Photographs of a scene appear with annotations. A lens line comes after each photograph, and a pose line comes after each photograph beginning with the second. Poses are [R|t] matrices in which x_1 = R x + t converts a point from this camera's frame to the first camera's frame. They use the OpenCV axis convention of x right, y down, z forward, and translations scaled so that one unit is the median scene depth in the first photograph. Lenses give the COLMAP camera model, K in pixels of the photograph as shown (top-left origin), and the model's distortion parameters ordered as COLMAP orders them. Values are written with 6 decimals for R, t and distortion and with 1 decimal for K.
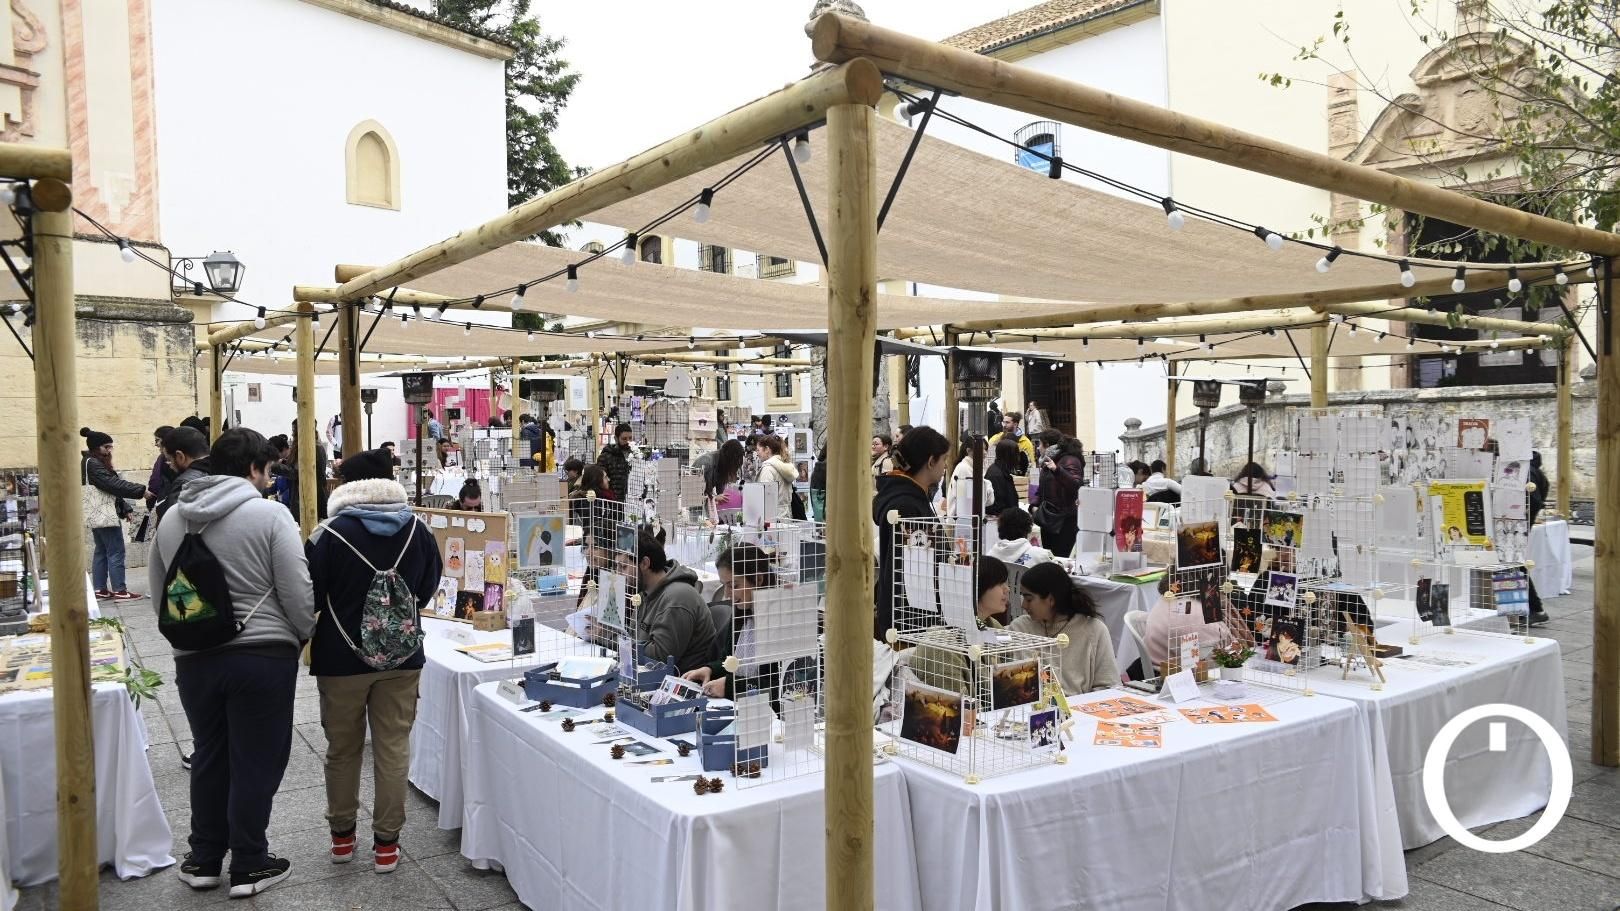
lens RADIAL K [[1094.9, 0, 810.0], [0, 1094.9, 455.5], [0, 0, 1]] dist [-0.122212, 0.092678]
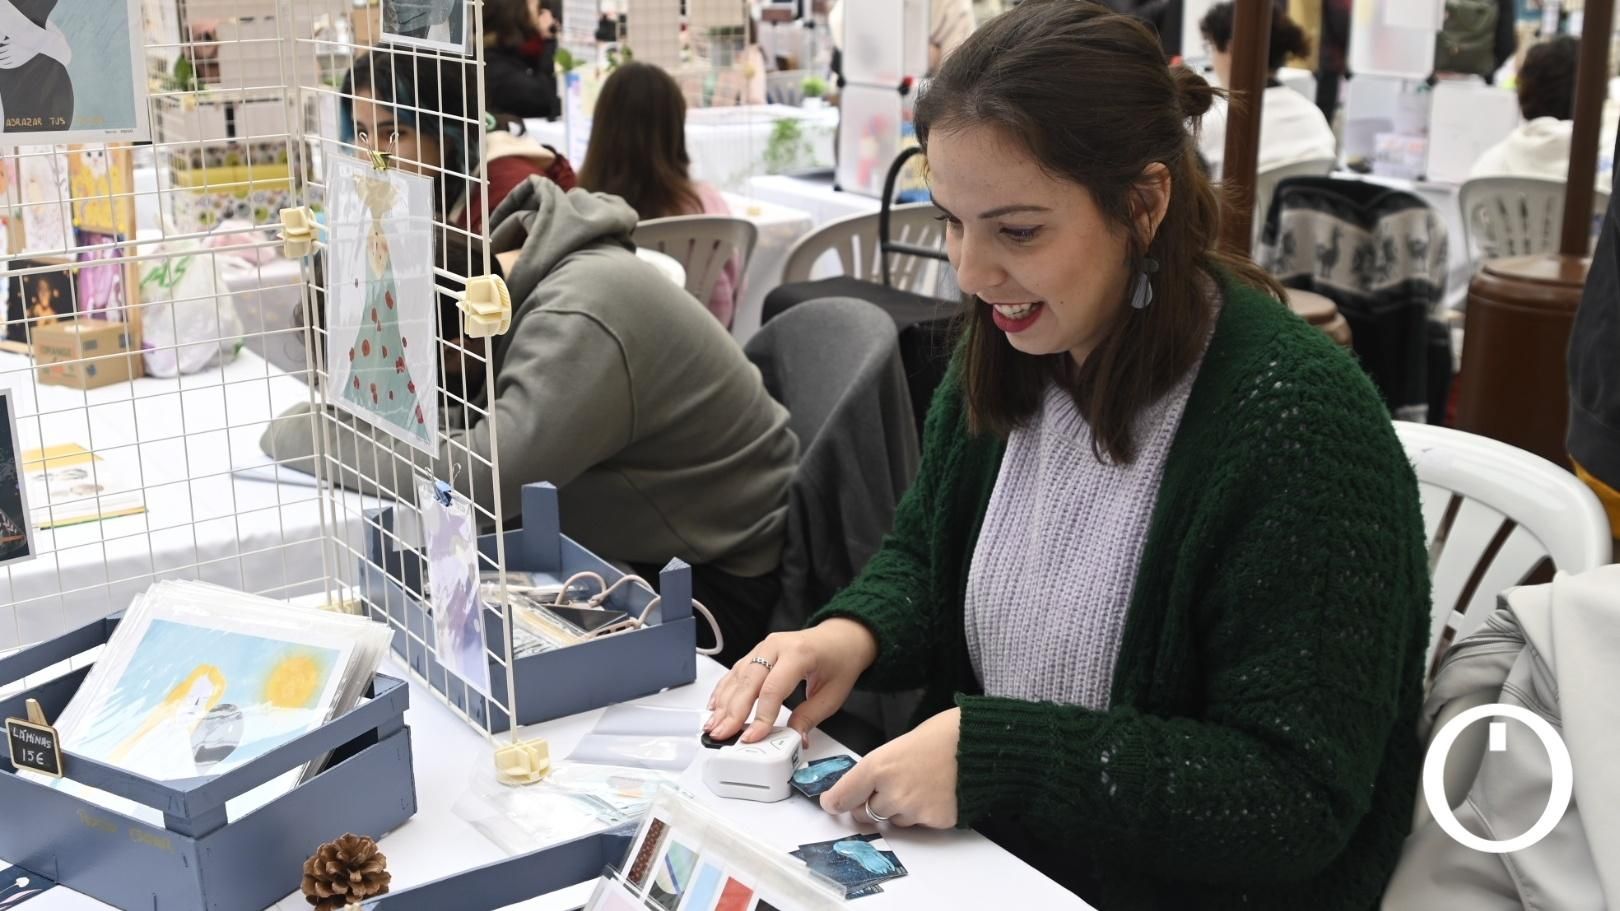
lens RADIAL K [[1658.9, 0, 810.0], [0, 1658.9, 455.5], [0, 0, 1]] dist [-0.090609, 0.001556]
pose [[0.999280, 0.005073, -0.037601, -0.091667], [0.004322, 0.969350, 0.245646, 0.086443], [0.037695, -0.245631, 0.968630, 0.704741]]
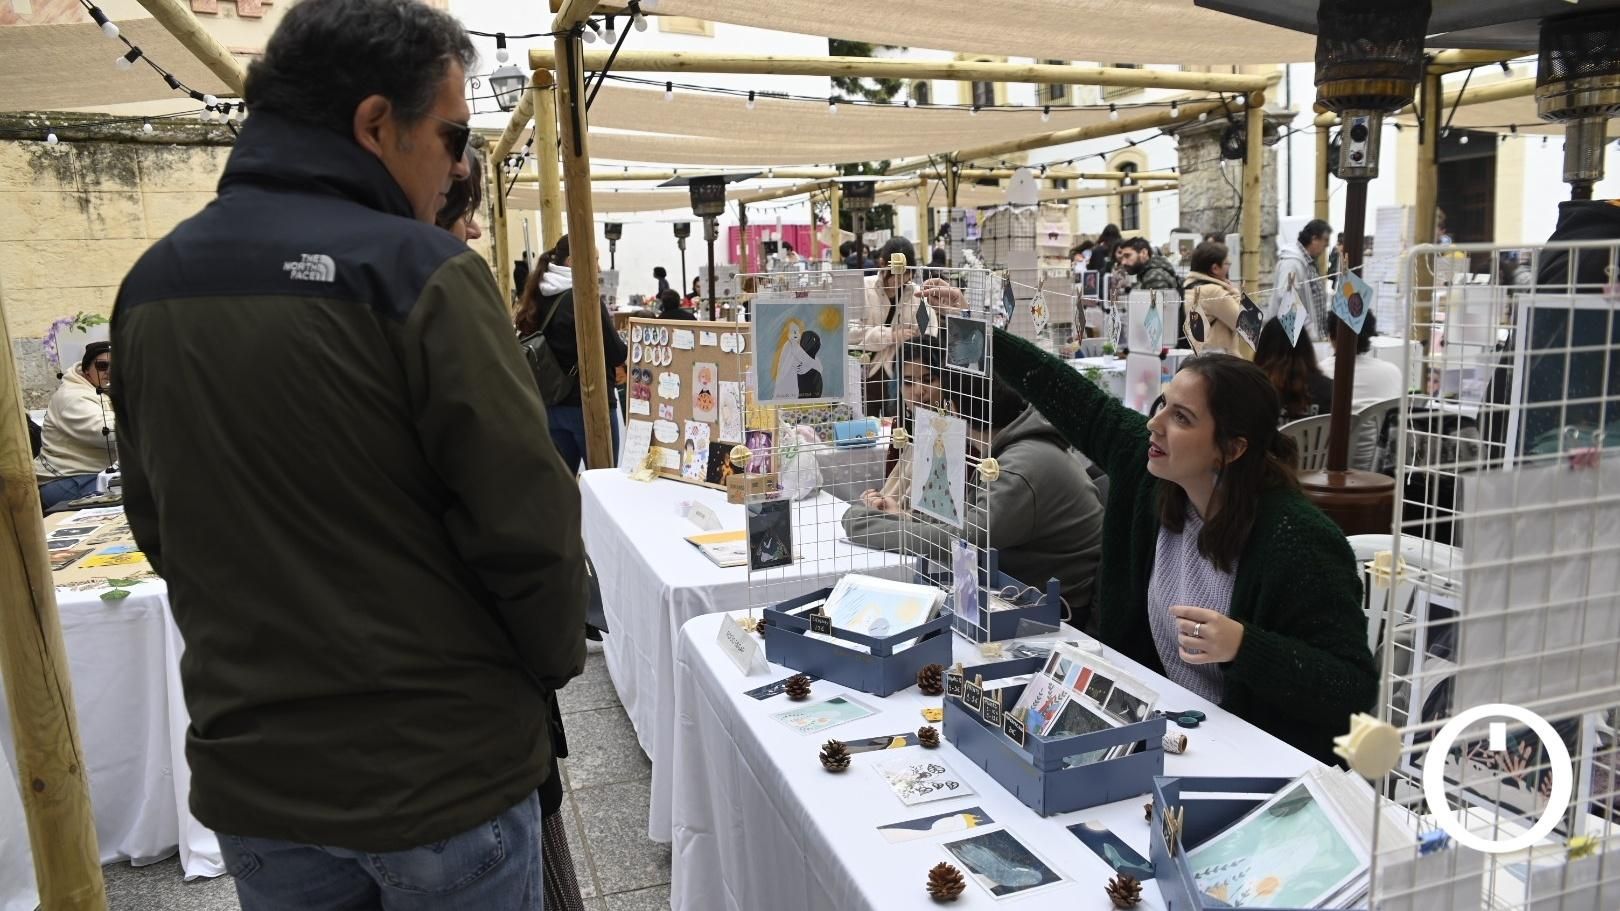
lens RADIAL K [[1094.9, 0, 810.0], [0, 1094.9, 455.5], [0, 0, 1]] dist [-0.122212, 0.092678]
pose [[0.954947, 0.020626, -0.296059, -0.089412], [0.020454, 0.990636, 0.134990, 0.058055], [0.296071, -0.134963, 0.945583, 0.505909]]
